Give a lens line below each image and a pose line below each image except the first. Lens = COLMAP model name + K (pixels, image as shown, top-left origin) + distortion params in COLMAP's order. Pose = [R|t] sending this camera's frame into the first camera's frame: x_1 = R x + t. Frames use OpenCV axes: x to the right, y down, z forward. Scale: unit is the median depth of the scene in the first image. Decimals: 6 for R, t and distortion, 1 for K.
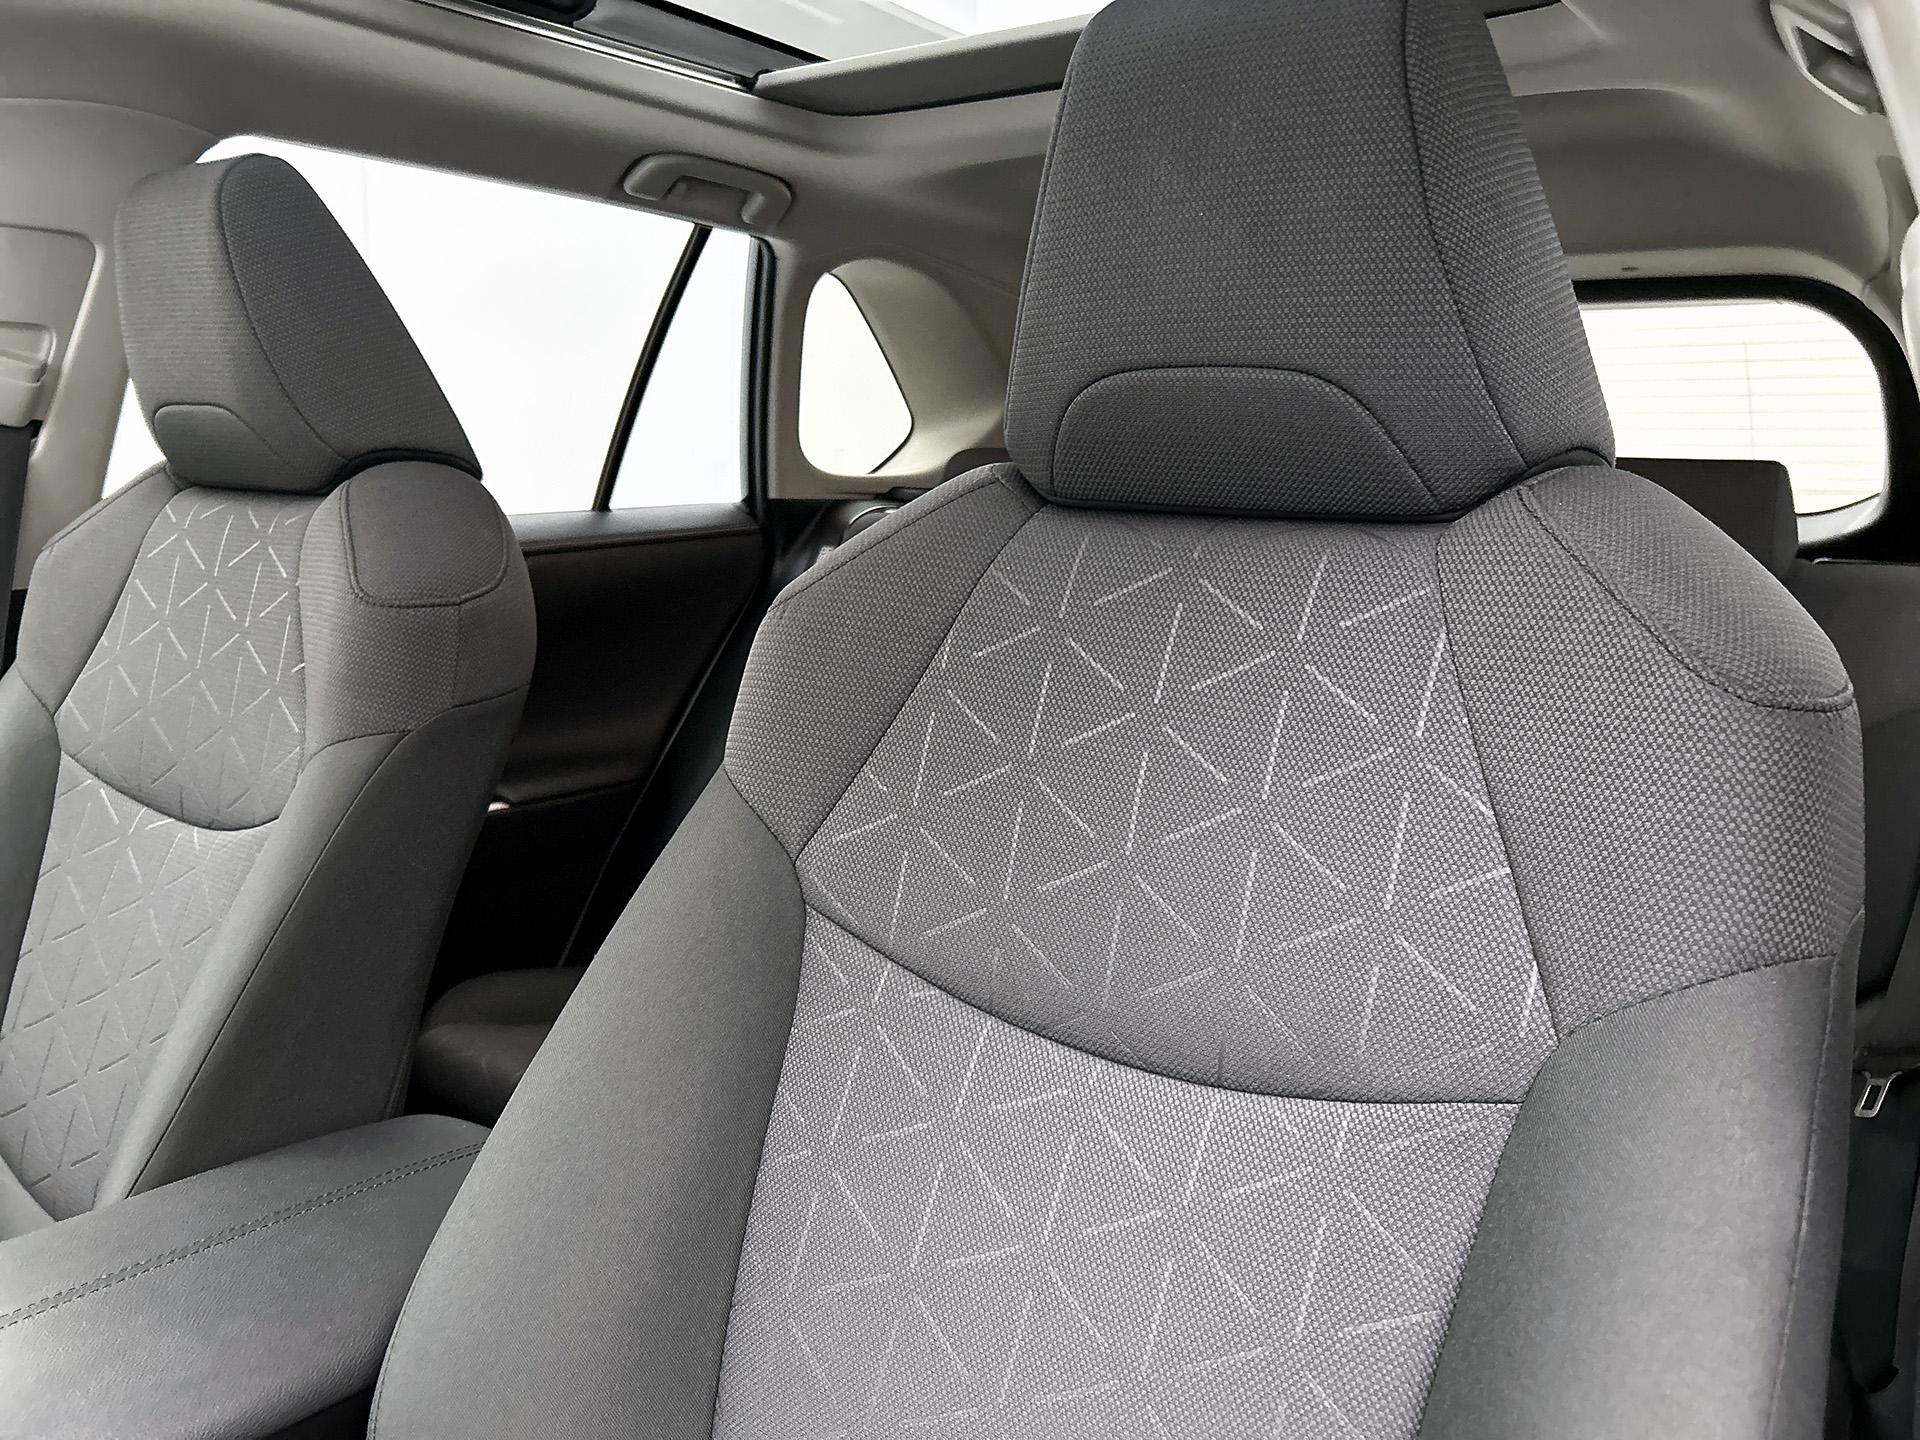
lens RADIAL K [[1479.0, 0, 953.7], [0, 1479.0, 727.7], [0, 0, 1]] dist [0.053855, -0.061131]
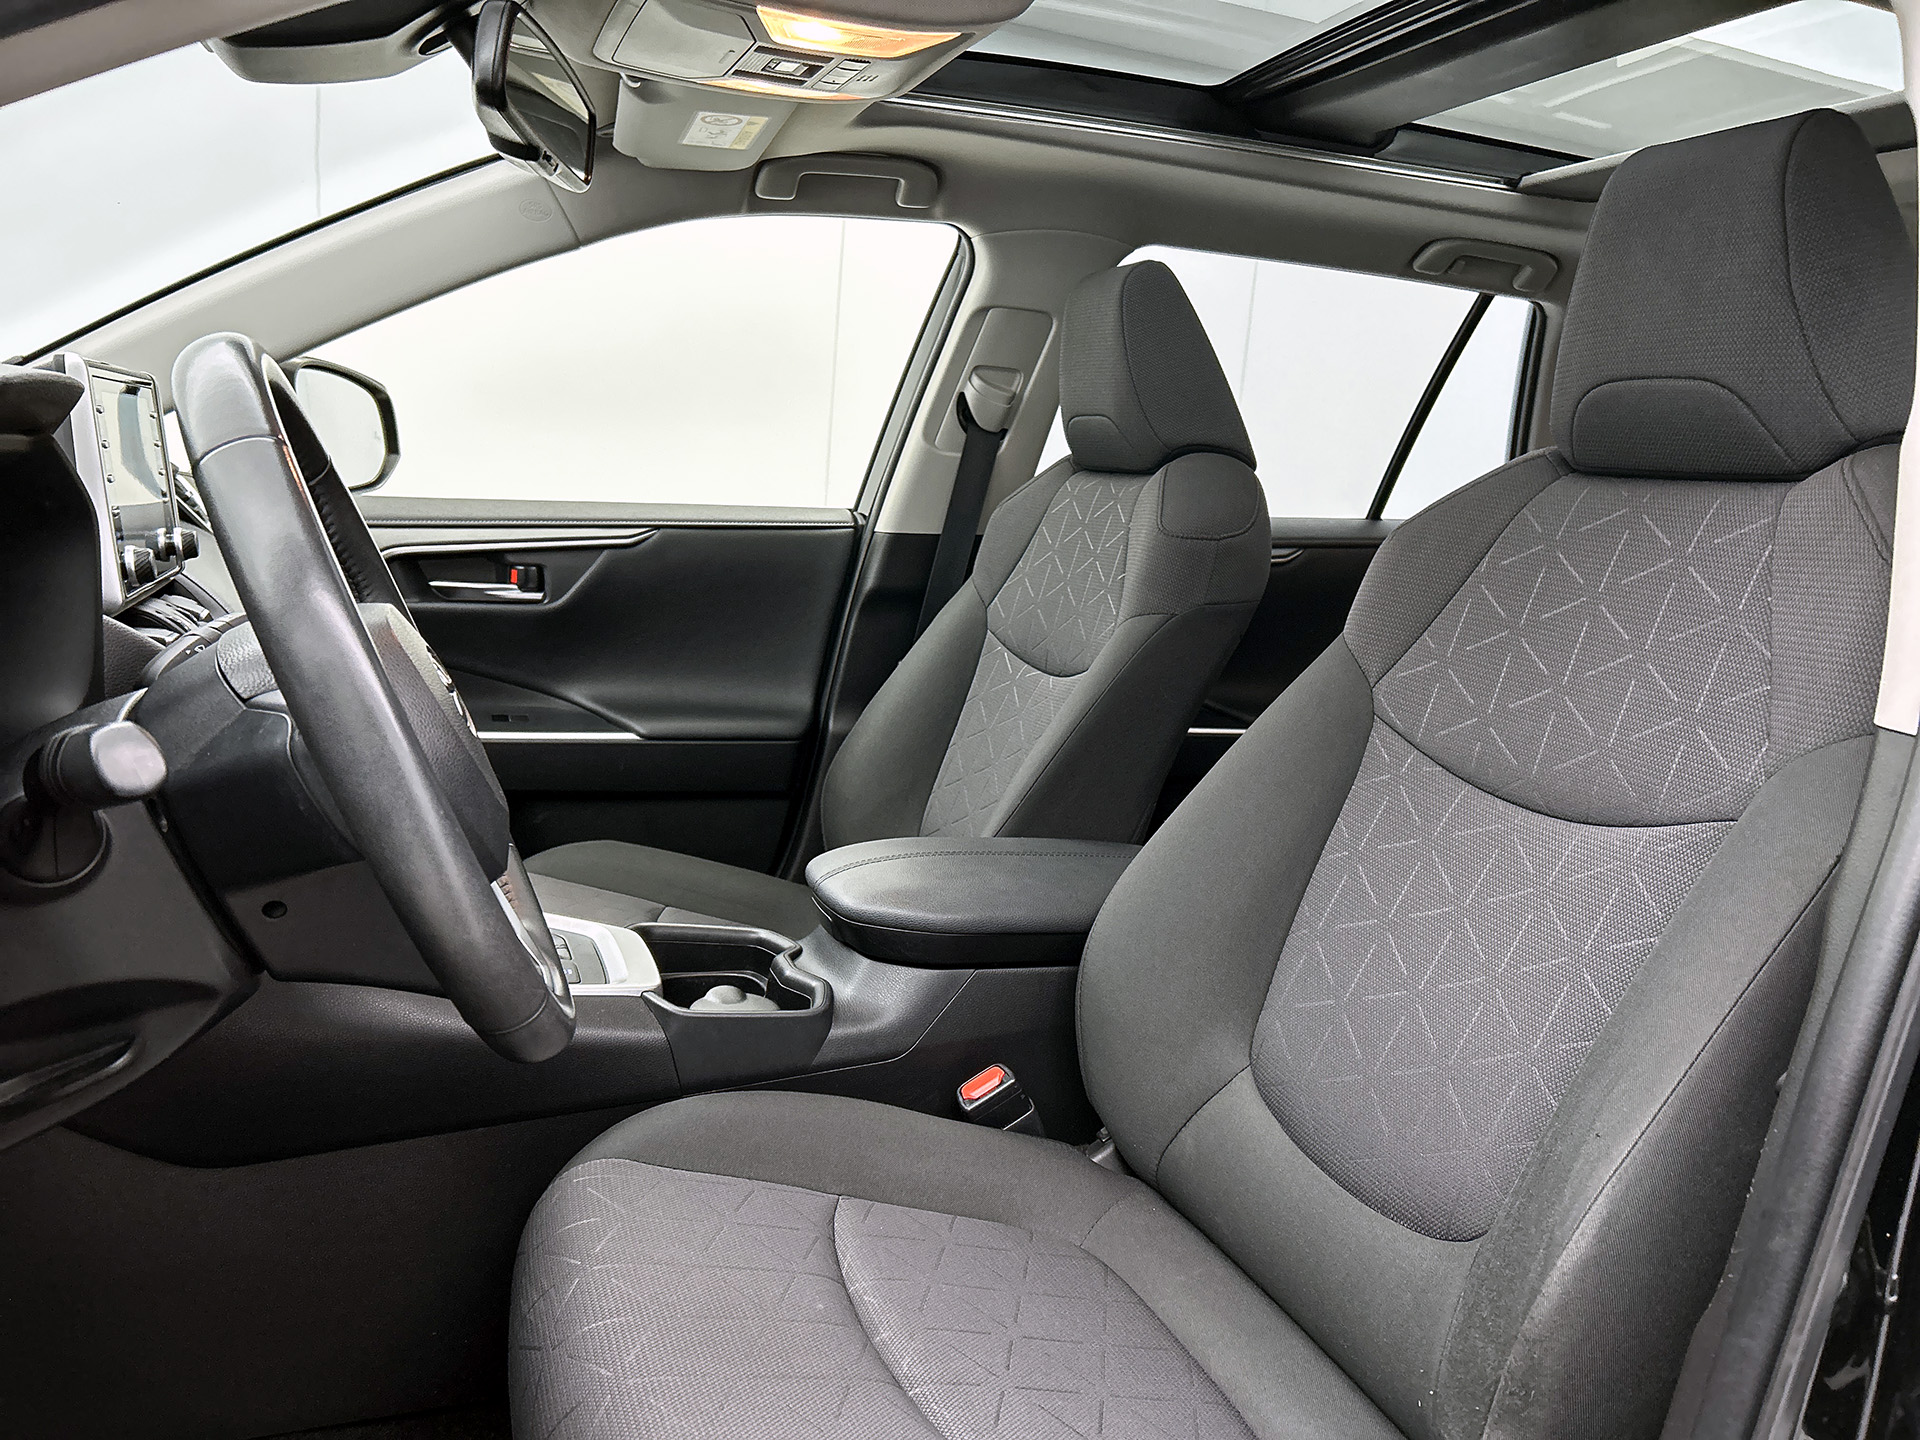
lens RADIAL K [[1479.0, 0, 953.1], [0, 1479.0, 733.1], [0, 0, 1]] dist [0.053855, -0.061131]
pose [[0.843700, 0.128632, -0.521176, 0.248812], [-0.148544, 0.988899, 0.003603, 0.140465], [0.515854, 0.074378, 0.853442, -0.425202]]
